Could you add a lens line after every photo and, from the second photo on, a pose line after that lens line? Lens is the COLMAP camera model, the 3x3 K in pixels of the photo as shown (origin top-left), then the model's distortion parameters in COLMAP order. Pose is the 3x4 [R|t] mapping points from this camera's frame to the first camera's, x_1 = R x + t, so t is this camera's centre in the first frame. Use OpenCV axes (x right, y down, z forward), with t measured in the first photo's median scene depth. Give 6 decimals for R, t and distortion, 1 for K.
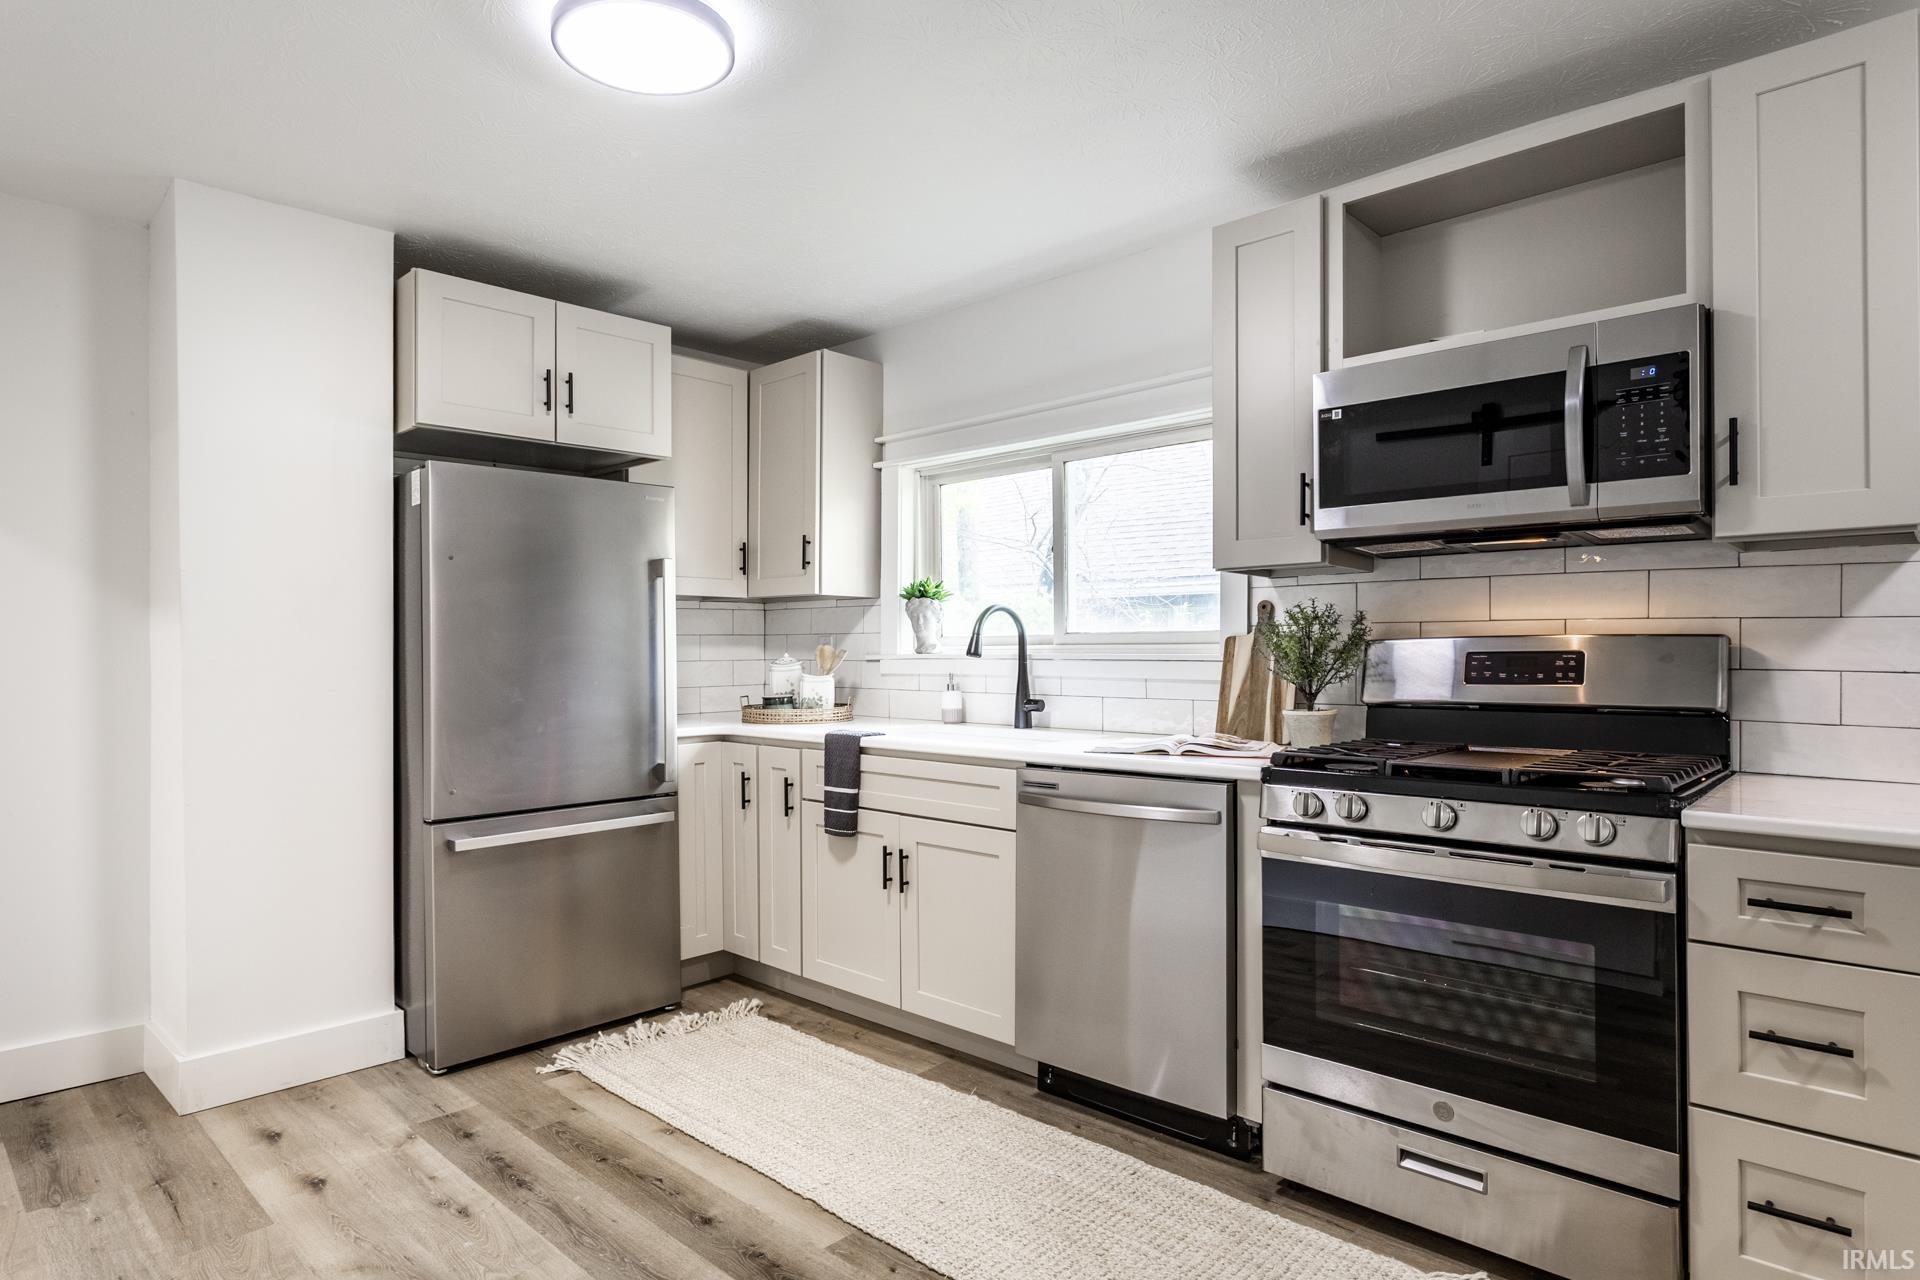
lens RADIAL K [[1060.2, 0, 954.5], [0, 1060.2, 641.3], [0, 0, 1]] dist [-0.016078, 0.003391]
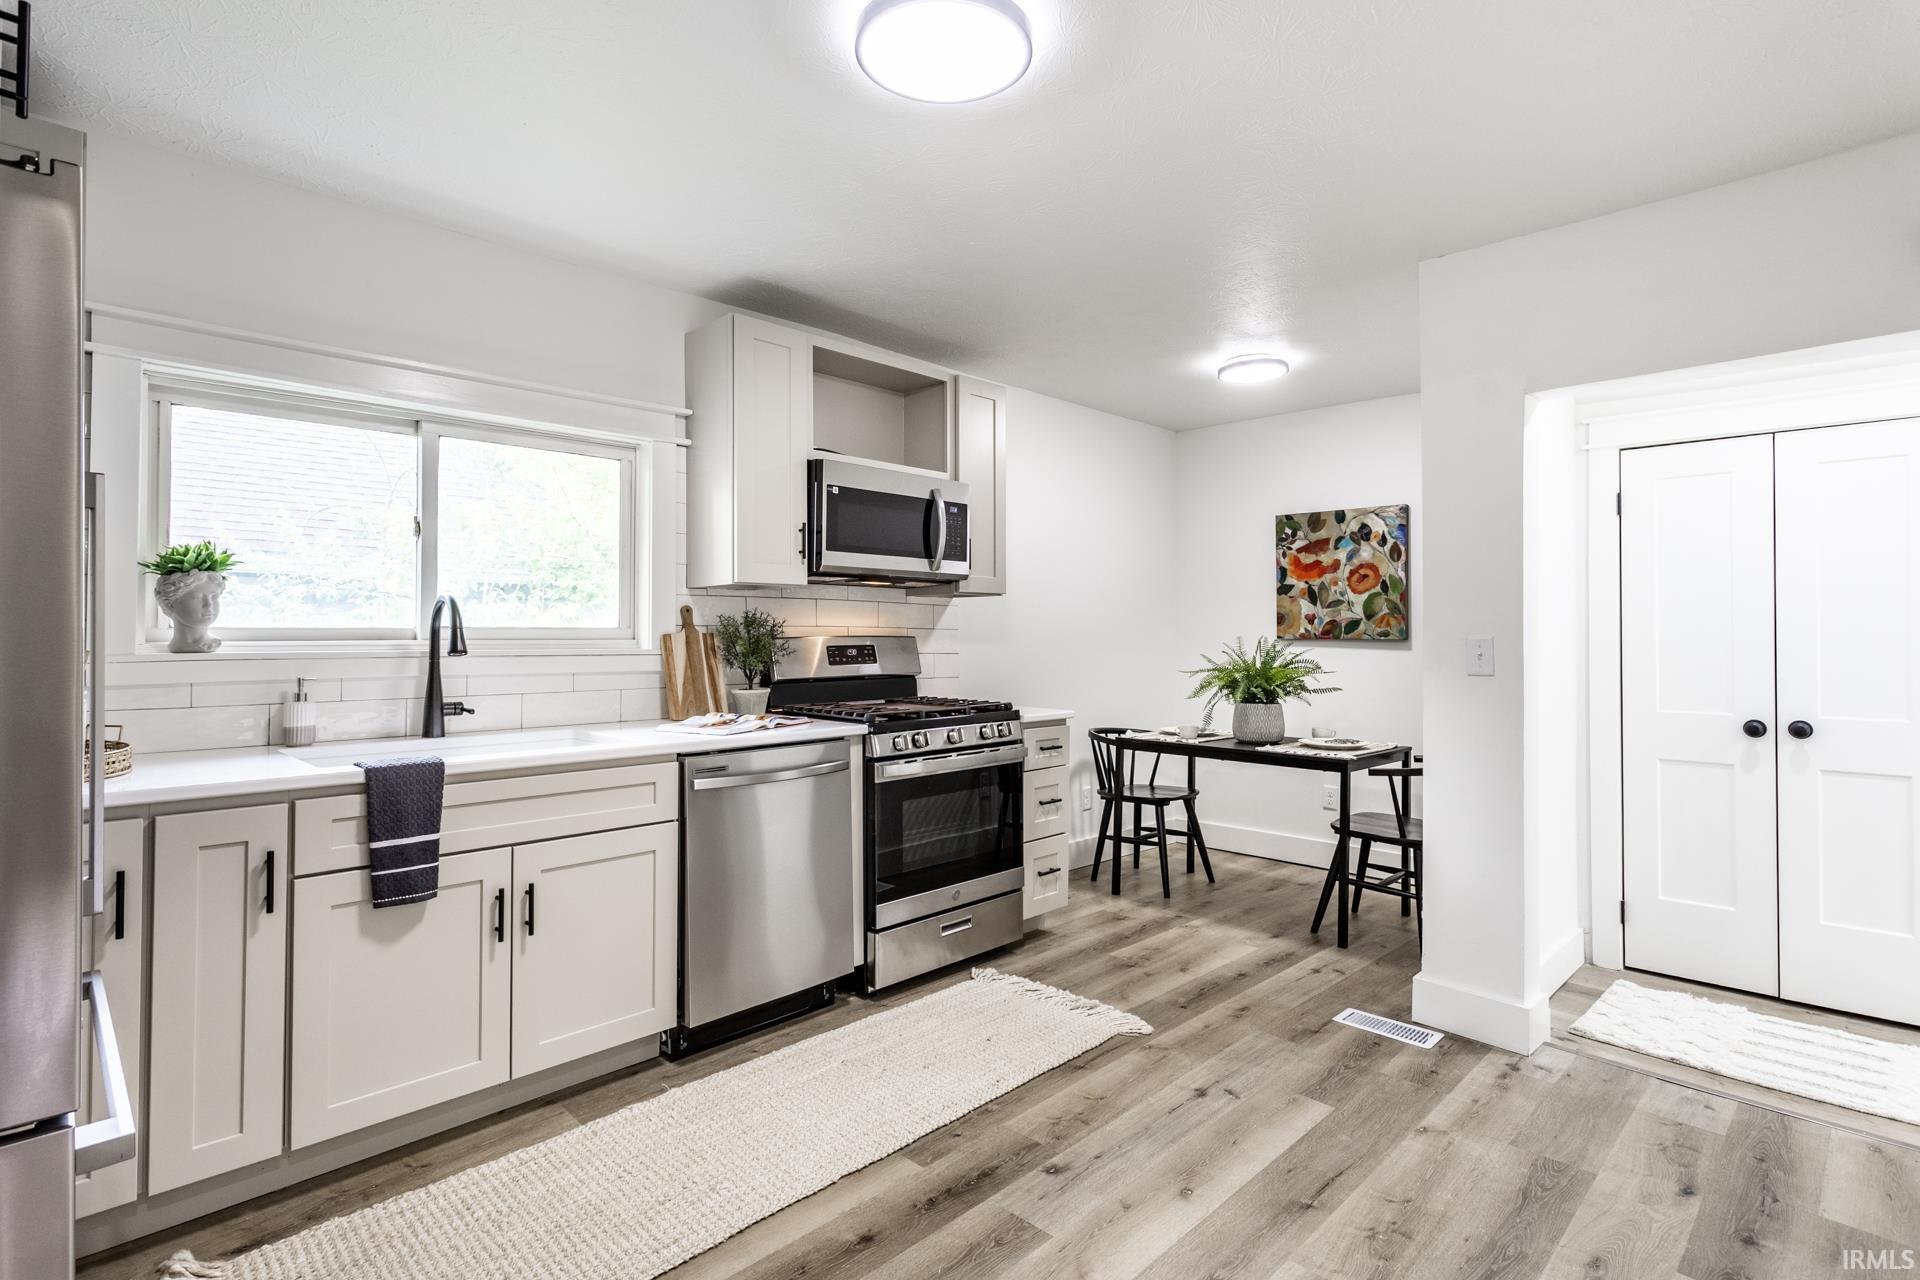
lens RADIAL K [[906.9, 0, 965.9], [0, 906.9, 626.7], [0, 0, 1]] dist [-0.016571, 0.005244]
pose [[0.029514, 0.012212, 0.999490, -0.902618], [-0.010404, 0.999875, -0.011910, -0.005099], [-0.999510, -0.010047, 0.029637, 0.750592]]
